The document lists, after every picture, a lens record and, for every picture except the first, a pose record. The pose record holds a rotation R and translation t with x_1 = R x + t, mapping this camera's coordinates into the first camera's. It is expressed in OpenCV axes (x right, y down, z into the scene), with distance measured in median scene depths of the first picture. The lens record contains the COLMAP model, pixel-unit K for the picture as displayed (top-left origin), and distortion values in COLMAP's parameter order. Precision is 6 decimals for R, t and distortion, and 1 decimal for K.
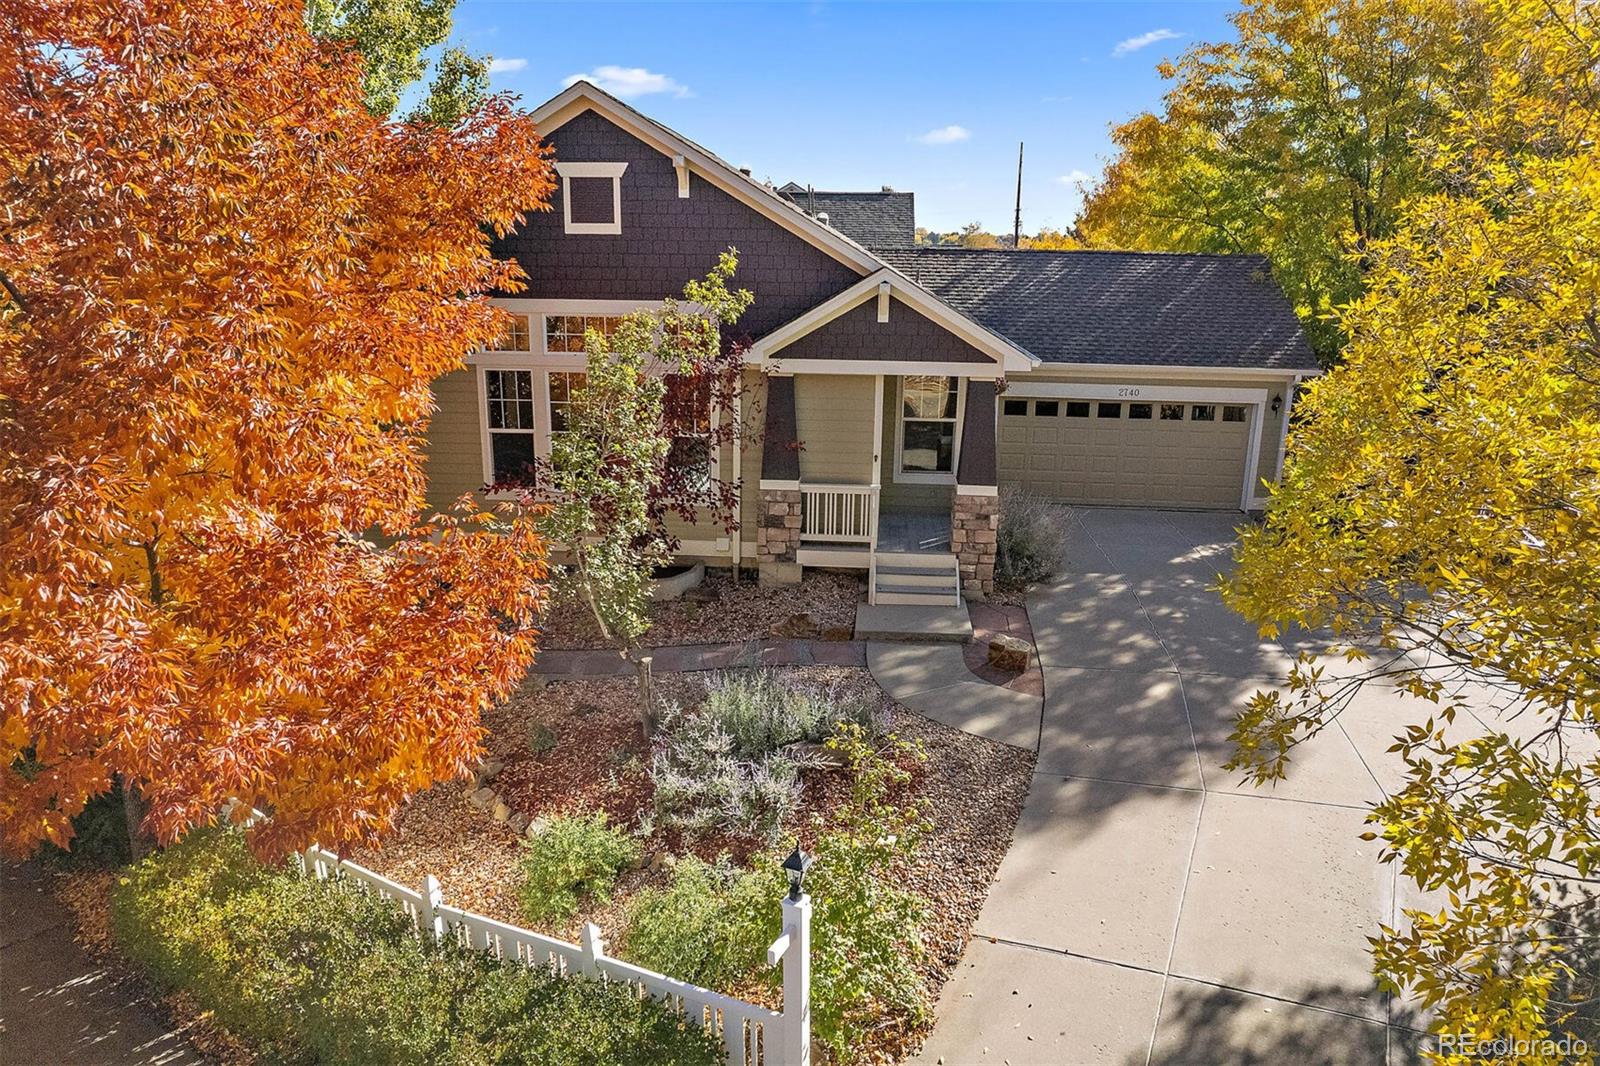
lens RADIAL K [[1028.8, 0, 788.9], [0, 1028.8, 535.7], [0, 0, 1]] dist [-0.077564, 0.068881]
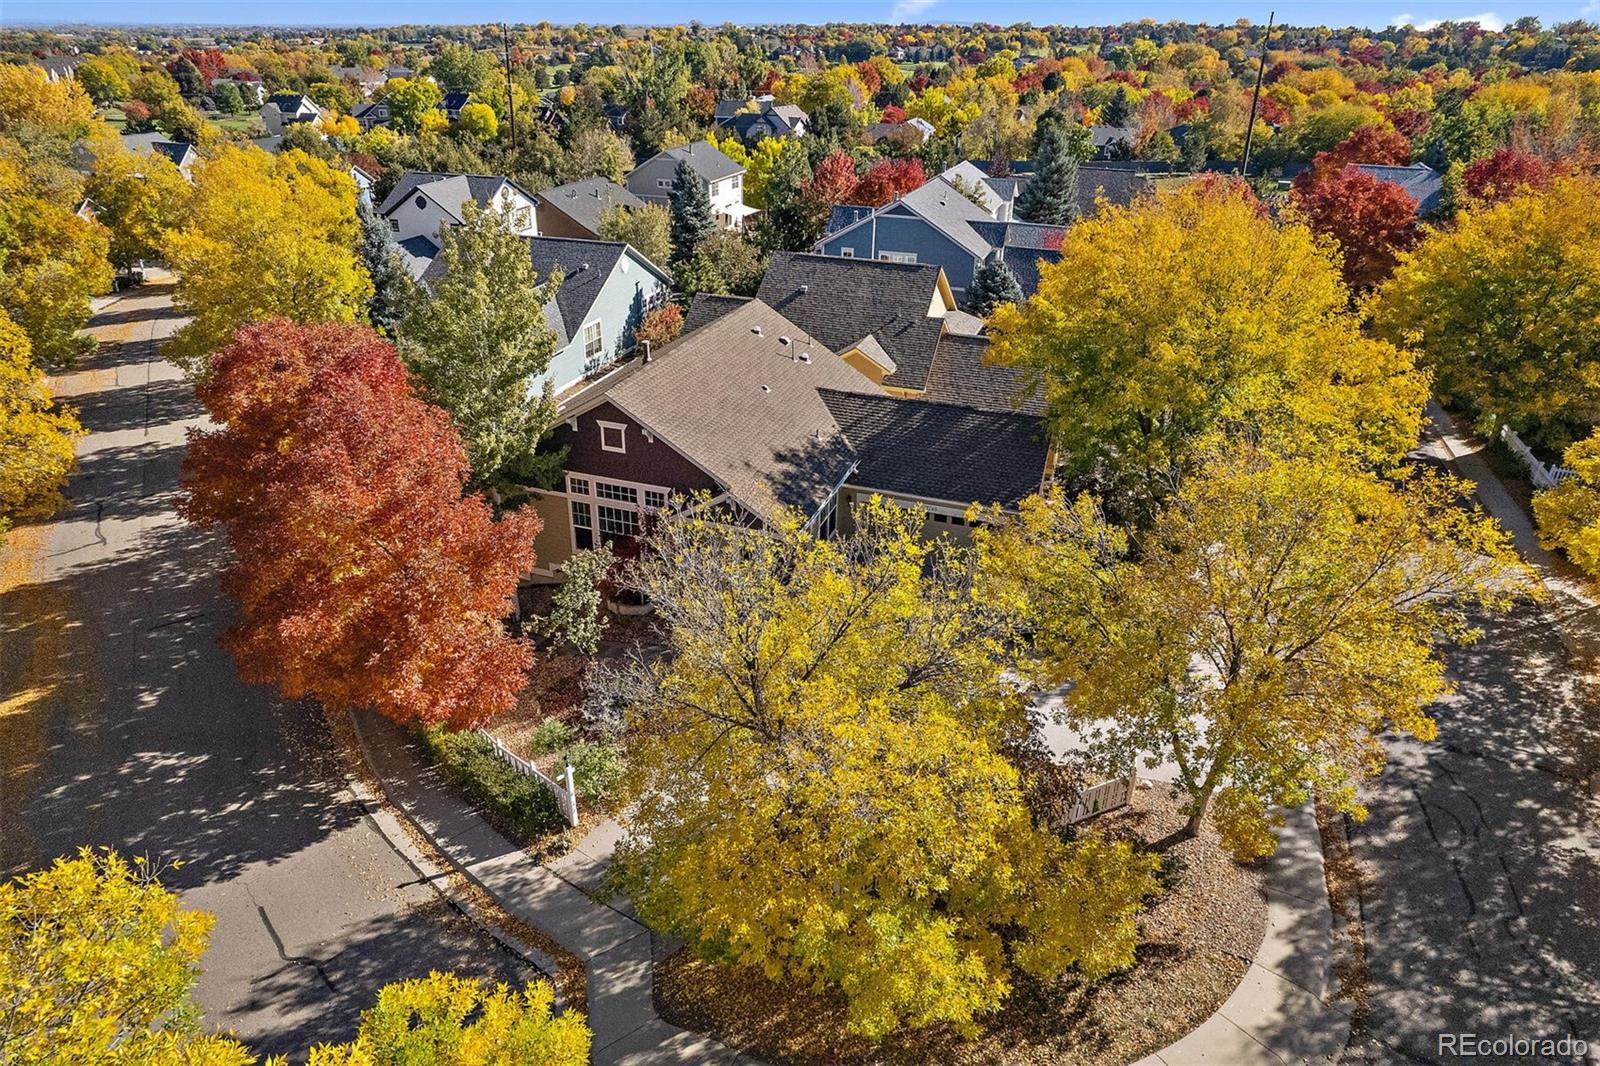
lens RADIAL K [[1028.8, 0, 793.3], [0, 1028.8, 536.4], [0, 0, 1]] dist [-0.077564, 0.068881]
pose [[0.963925, 0.123396, -0.235843, 1.014061], [-0.074815, 0.975933, 0.204837, -0.842695], [0.255442, -0.179803, 0.949958, -1.440299]]
